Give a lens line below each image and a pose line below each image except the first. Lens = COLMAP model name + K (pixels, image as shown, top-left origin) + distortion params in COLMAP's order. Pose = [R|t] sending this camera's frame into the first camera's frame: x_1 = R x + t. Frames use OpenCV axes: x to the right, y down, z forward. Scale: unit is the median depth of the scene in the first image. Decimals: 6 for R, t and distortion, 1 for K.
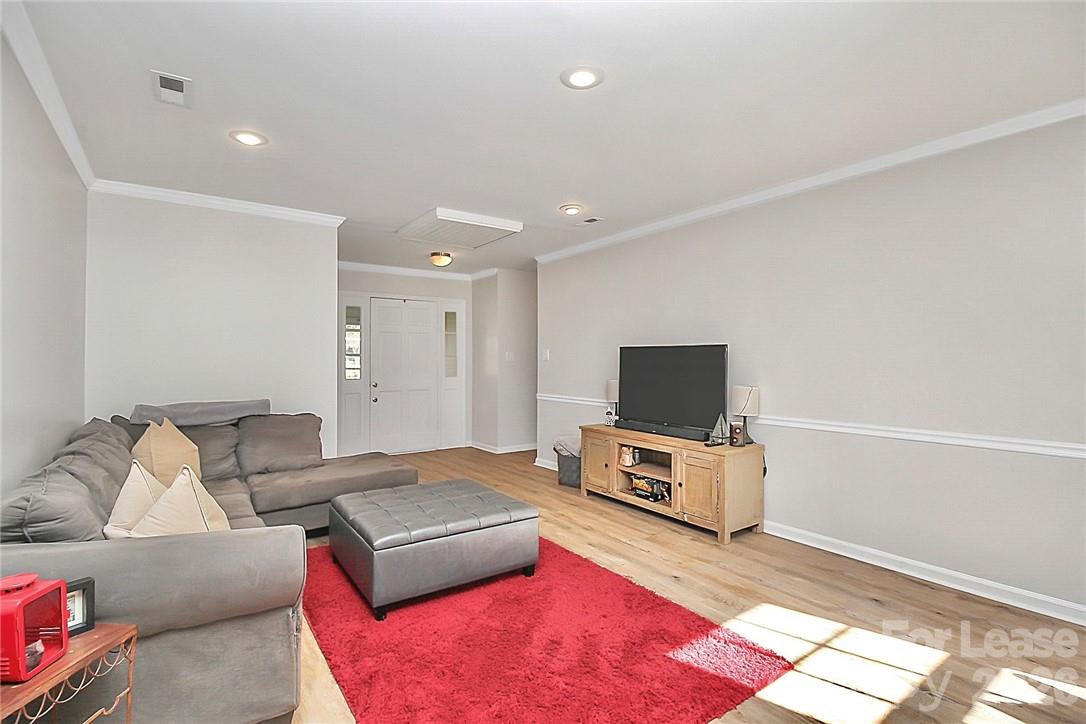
lens RADIAL K [[504.3, 0, 548.1], [0, 504.3, 345.1], [0, 0, 1]] dist [-0.000524, -0.000456]
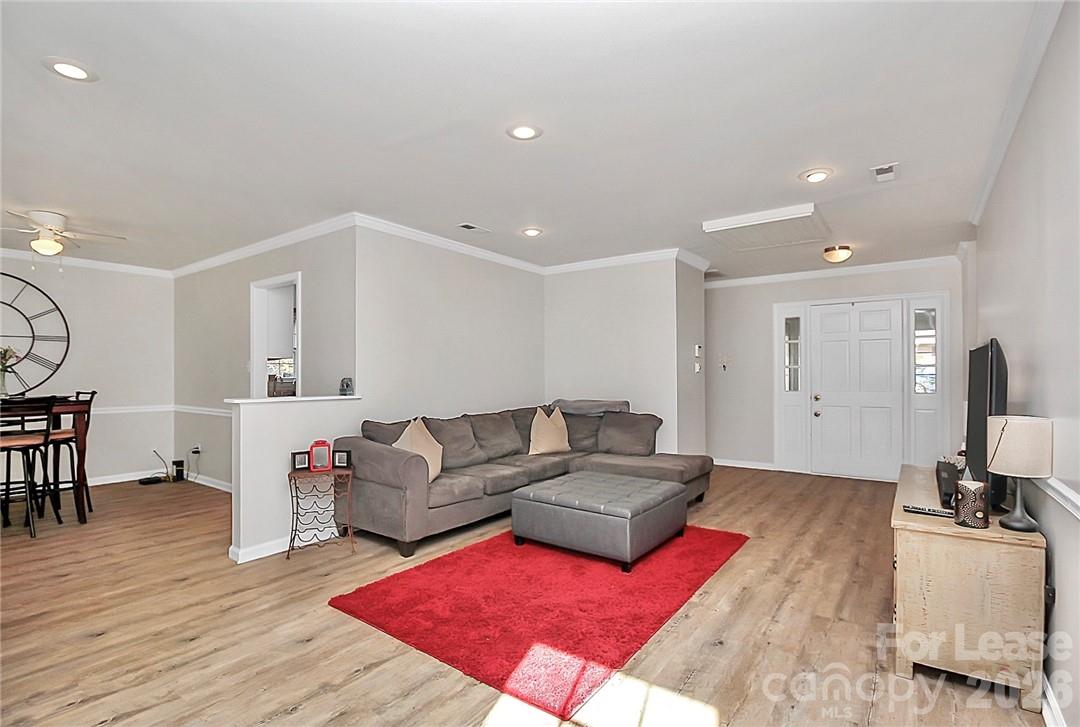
lens RADIAL K [[516.8, 0, 540.0], [0, 516.8, 363.5], [0, 0, 1]] dist [-0.027808, -0.000196]
pose [[0.311419, -0.017727, -0.950107, 0.723145], [0.027053, 0.999586, -0.009783, 0.017675], [0.949887, -0.022657, 0.311770, 0.380926]]
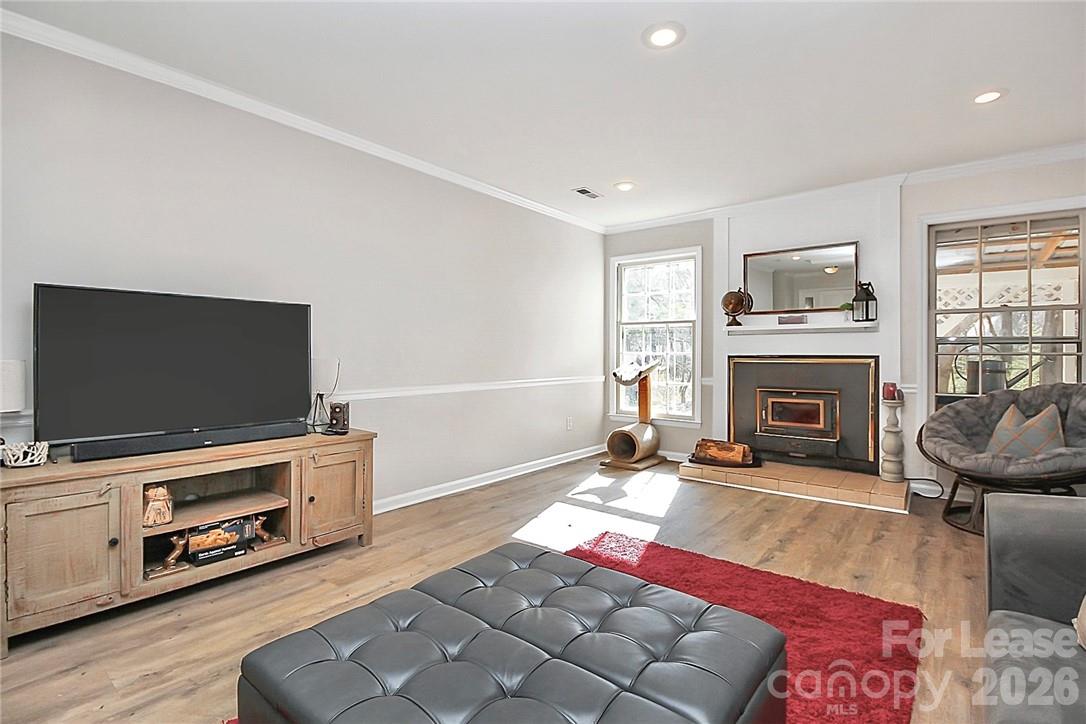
lens RADIAL K [[518.3, 0, 541.6], [0, 518.3, 350.1], [0, 0, 1]] dist [-0.005518, -0.001225]
pose [[-0.266378, 0.008699, 0.963829, -0.508241], [-0.027775, 0.999475, -0.016698, 0.072405], [-0.963468, -0.031218, -0.265996, 0.879749]]
